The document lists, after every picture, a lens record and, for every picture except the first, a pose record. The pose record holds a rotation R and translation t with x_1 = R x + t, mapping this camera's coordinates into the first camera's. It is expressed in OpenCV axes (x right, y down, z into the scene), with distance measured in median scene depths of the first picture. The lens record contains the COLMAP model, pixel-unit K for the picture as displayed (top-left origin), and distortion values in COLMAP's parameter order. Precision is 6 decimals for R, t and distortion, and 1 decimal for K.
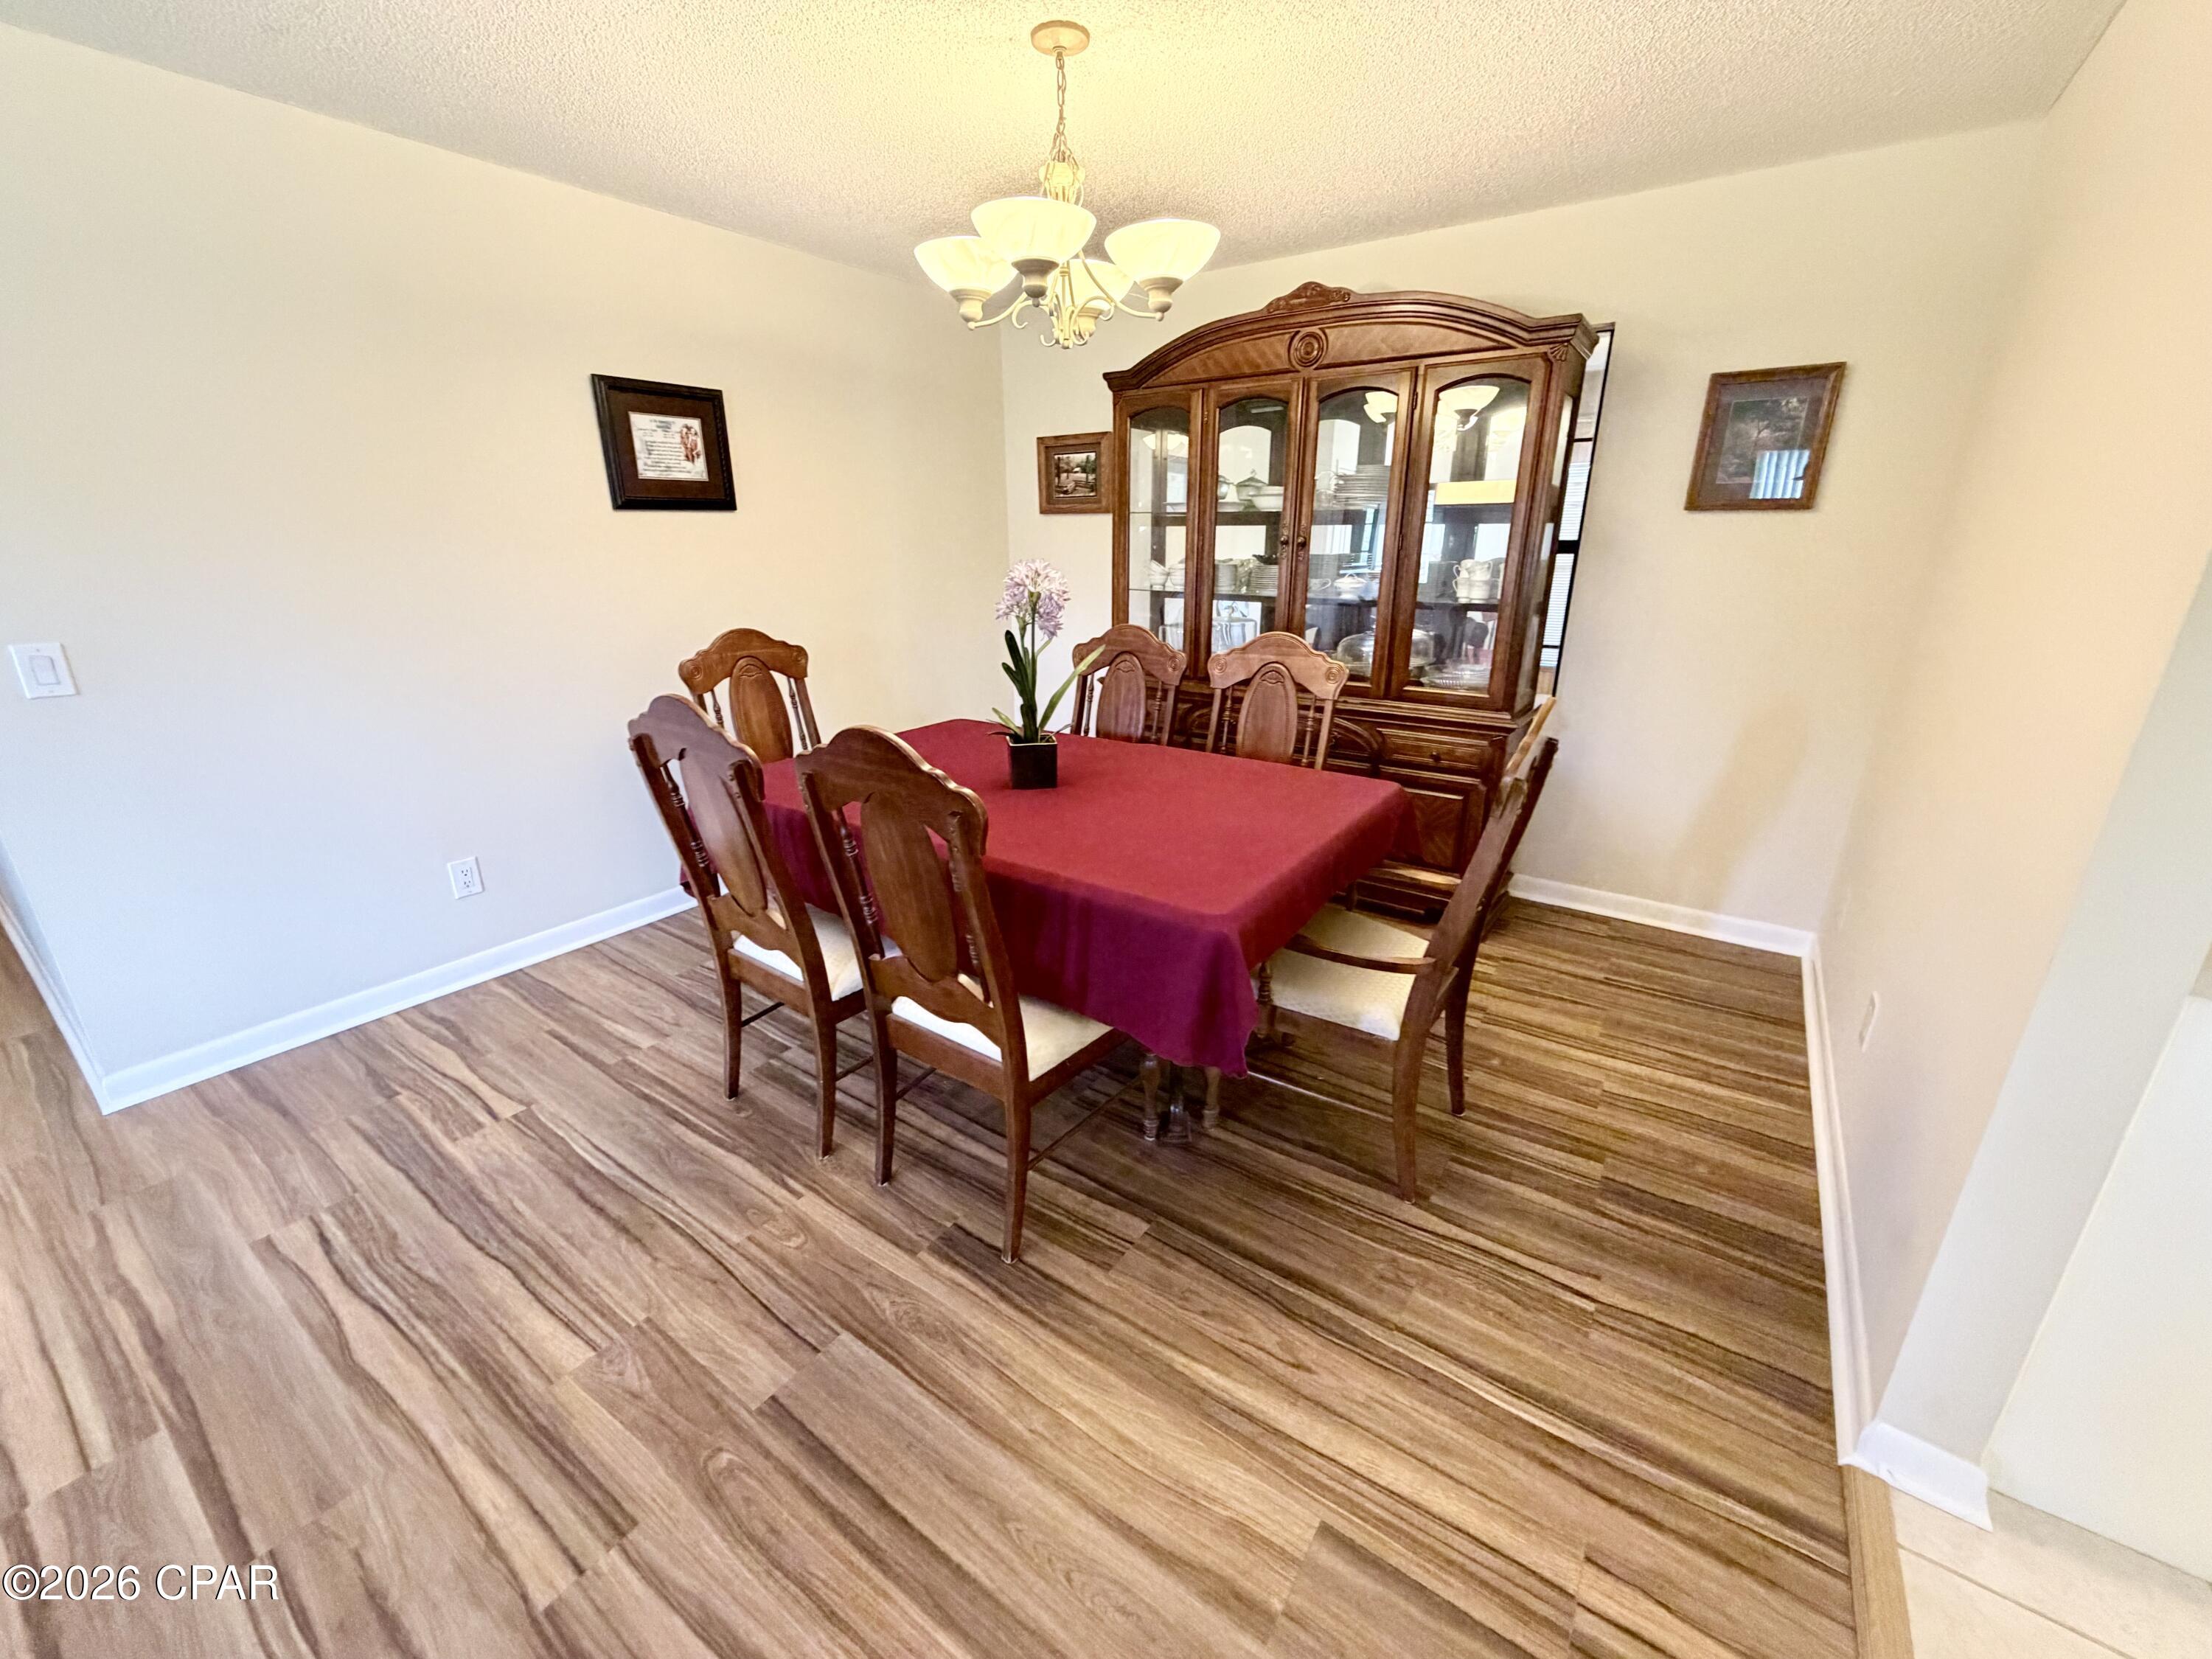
lens RADIAL K [[881.4, 0, 1102.8], [0, 881.4, 829.4], [0, 0, 1]] dist [-0.001190, 0.000104]
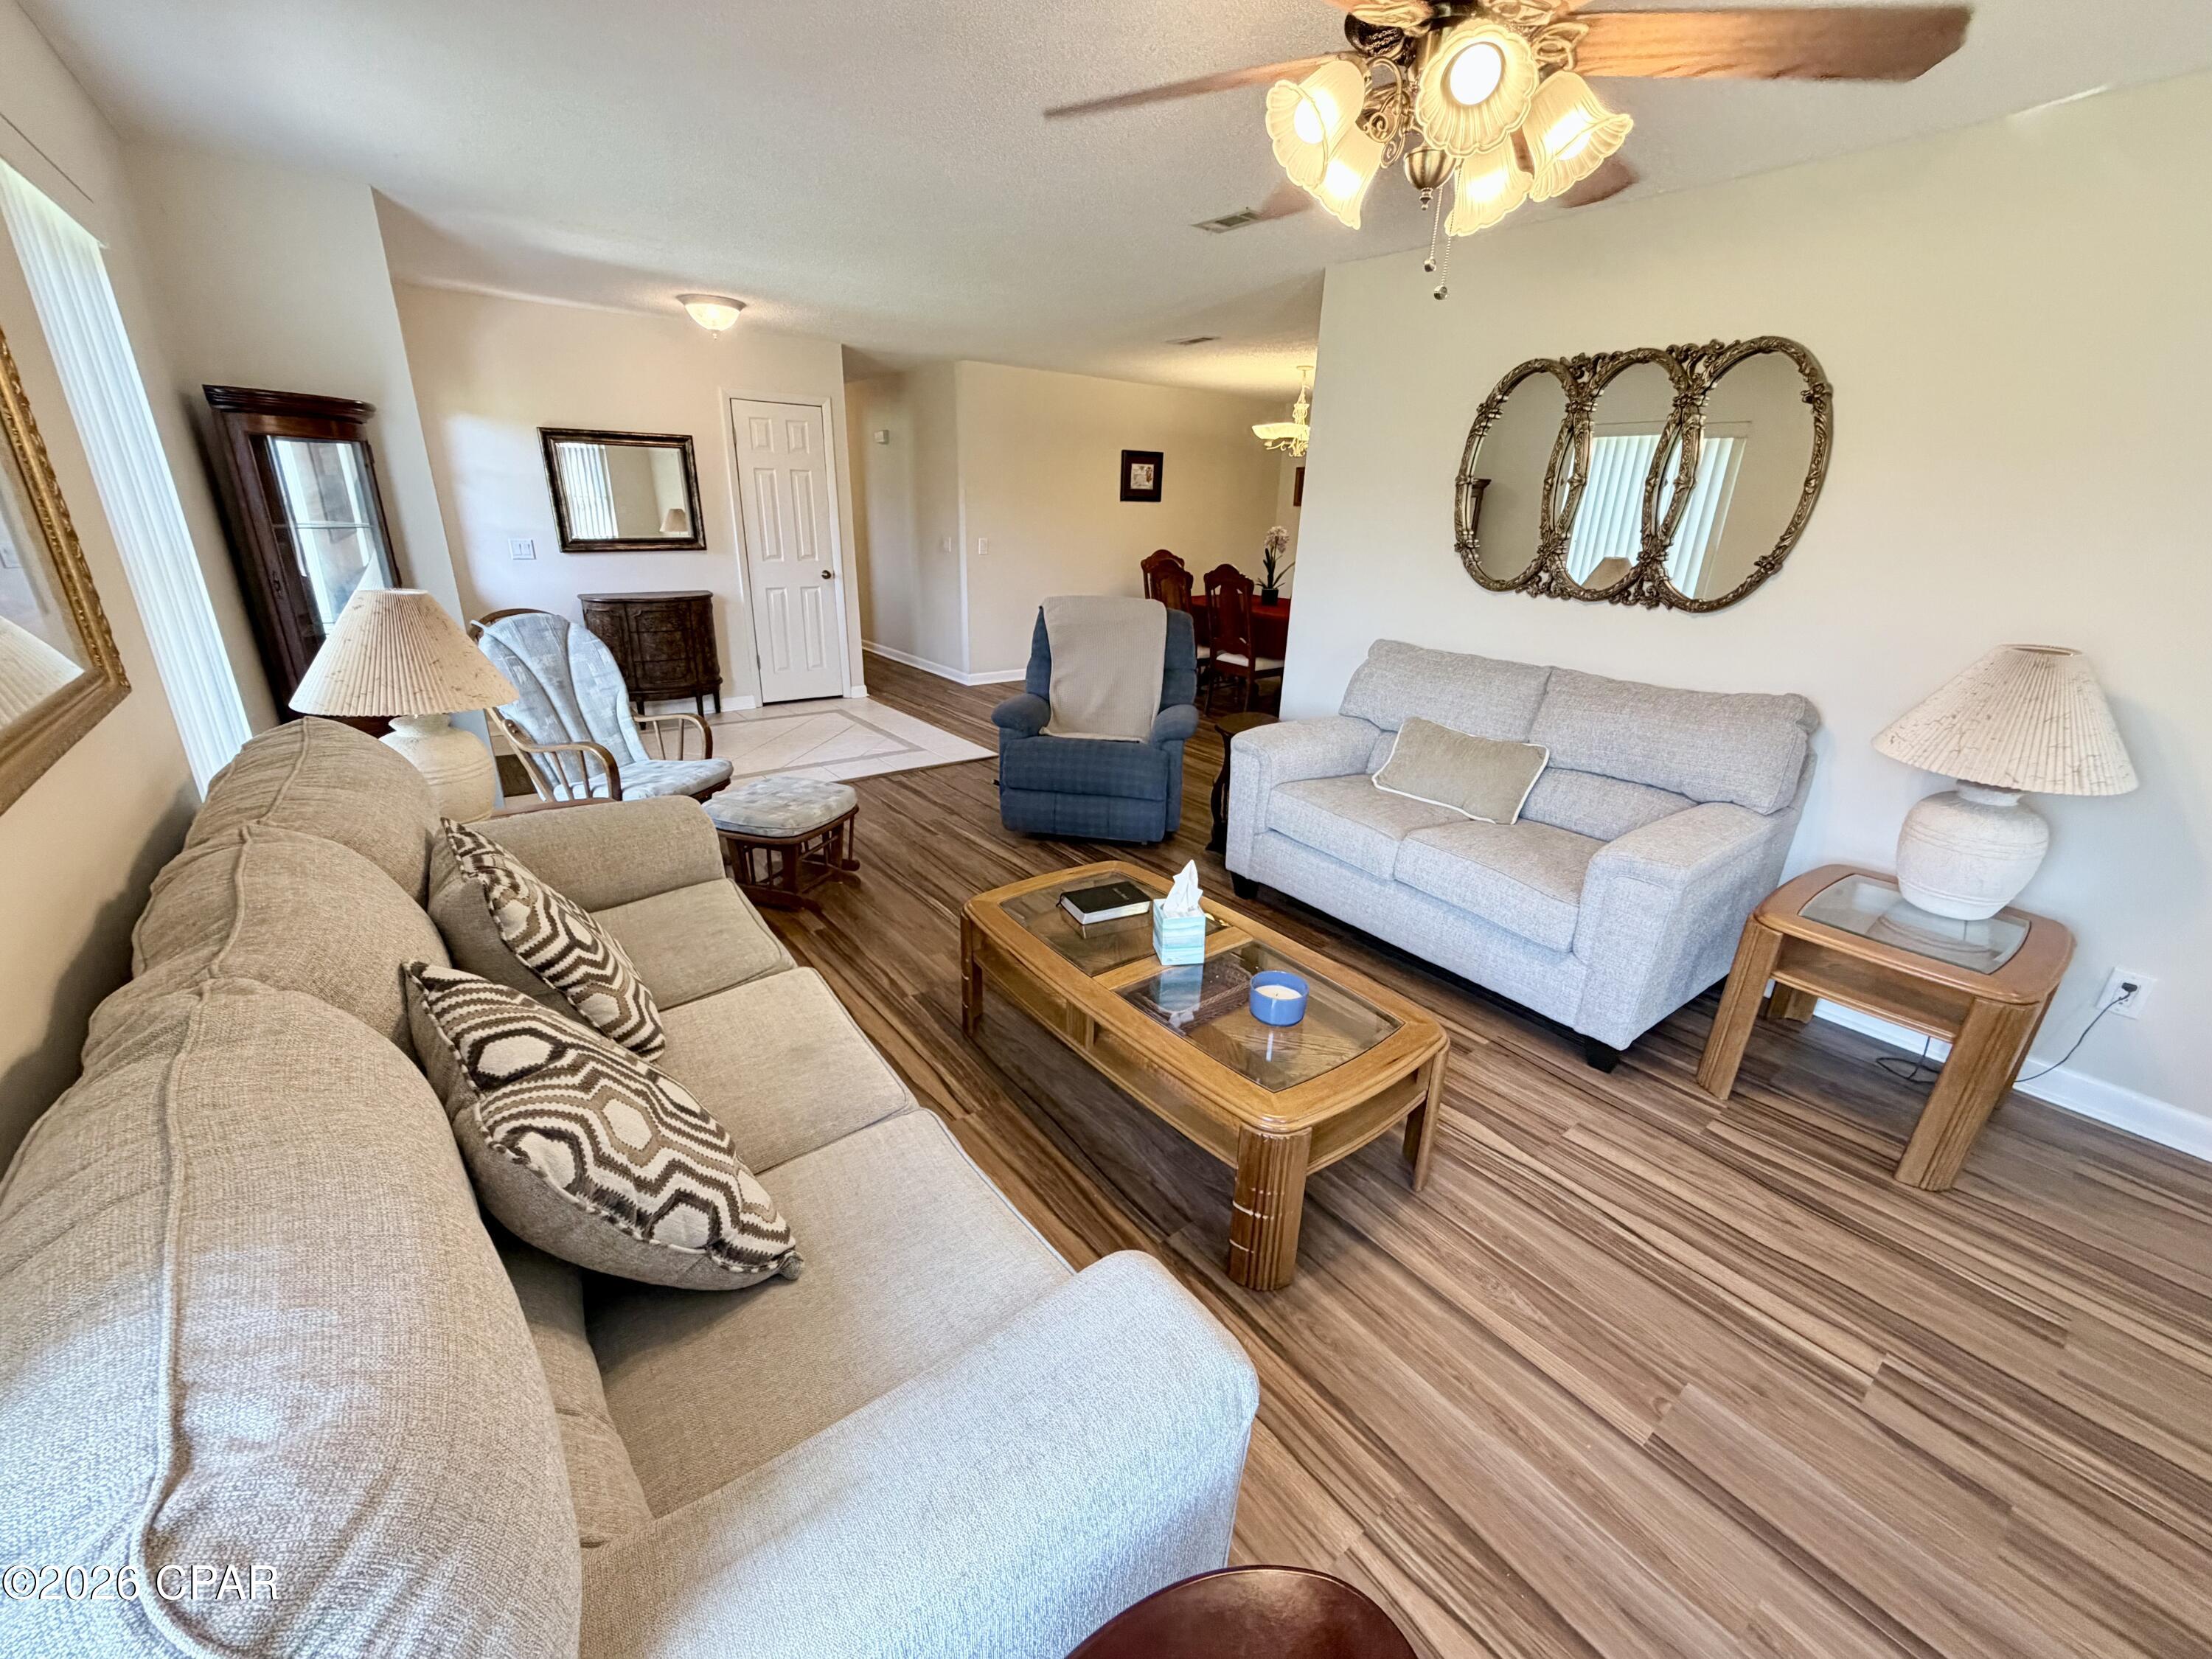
lens RADIAL K [[881.4, 0, 1105.6], [0, 881.4, 832.3], [0, 0, 1]] dist [-0.001190, 0.000104]
pose [[0.952868, 0.128398, -0.274877, 0.229592], [-0.119277, 0.991615, 0.049718, 0.464817], [0.278956, -0.014588, 0.960193, -1.469901]]
